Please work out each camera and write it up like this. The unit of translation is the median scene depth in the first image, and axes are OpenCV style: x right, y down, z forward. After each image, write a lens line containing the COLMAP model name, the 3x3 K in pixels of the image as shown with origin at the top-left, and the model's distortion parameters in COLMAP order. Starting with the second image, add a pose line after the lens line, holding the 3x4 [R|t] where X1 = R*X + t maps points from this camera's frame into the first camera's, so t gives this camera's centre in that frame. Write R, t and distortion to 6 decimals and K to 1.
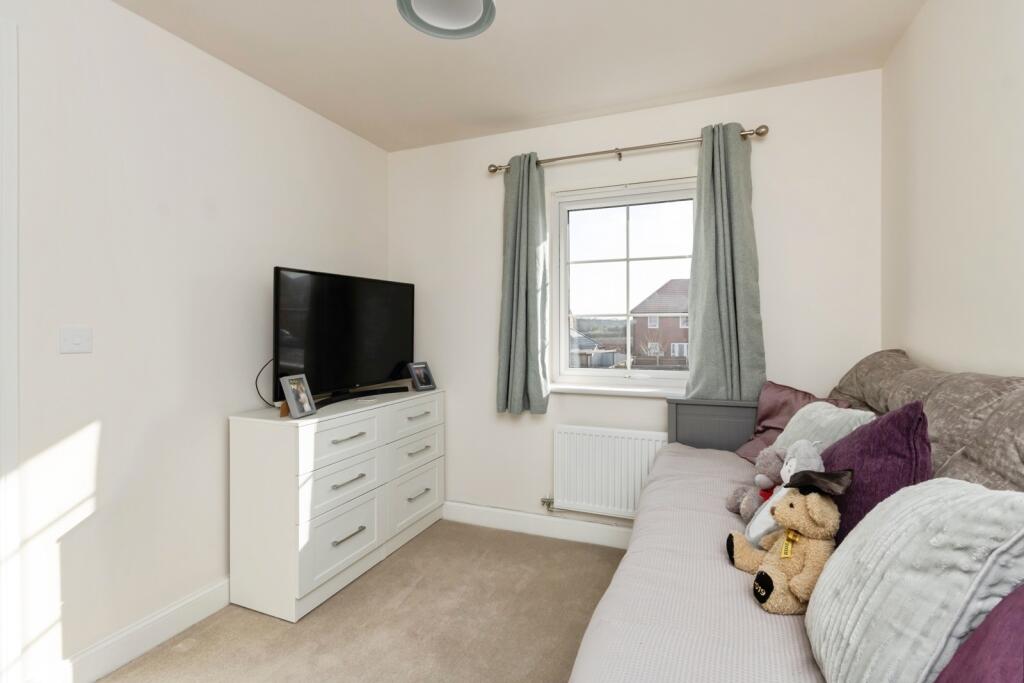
lens RADIAL K [[479.8, 0, 512.9], [0, 479.8, 326.3], [0, 0, 1]] dist [-0.000560, -0.000049]
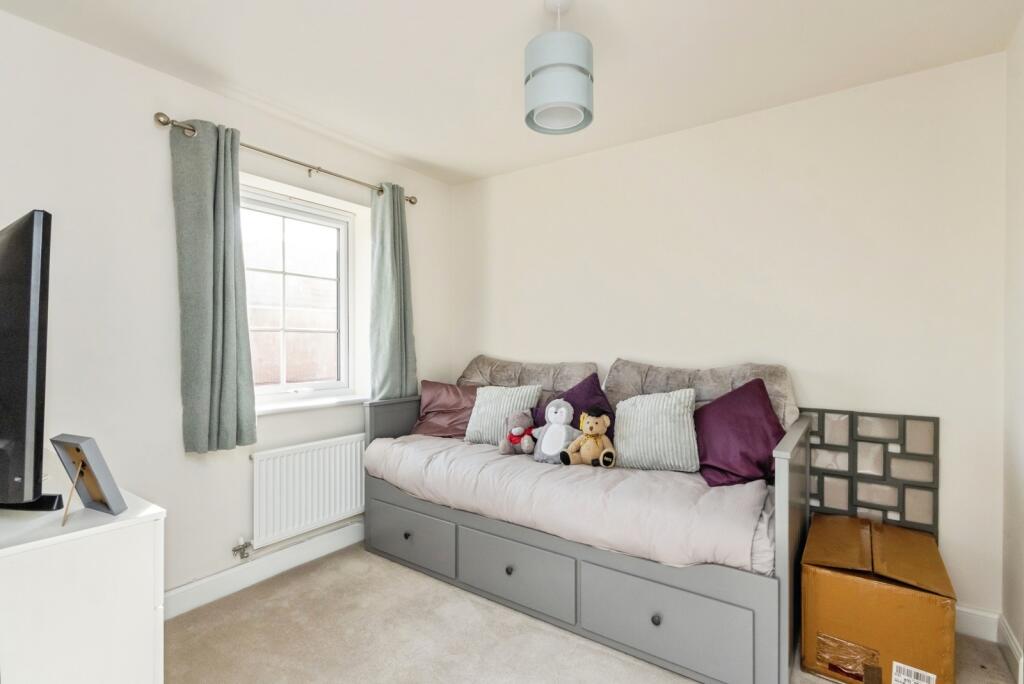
lens RADIAL K [[481.6, 0, 512.0], [0, 481.6, 342.0], [0, 0, 1]] dist [0.001651, 0.000019]
pose [[0.228187, 0.004228, 0.973608, -0.645768], [-0.002636, 0.999990, -0.003725, 0.004961], [-0.973614, -0.001717, 0.228196, 0.341443]]
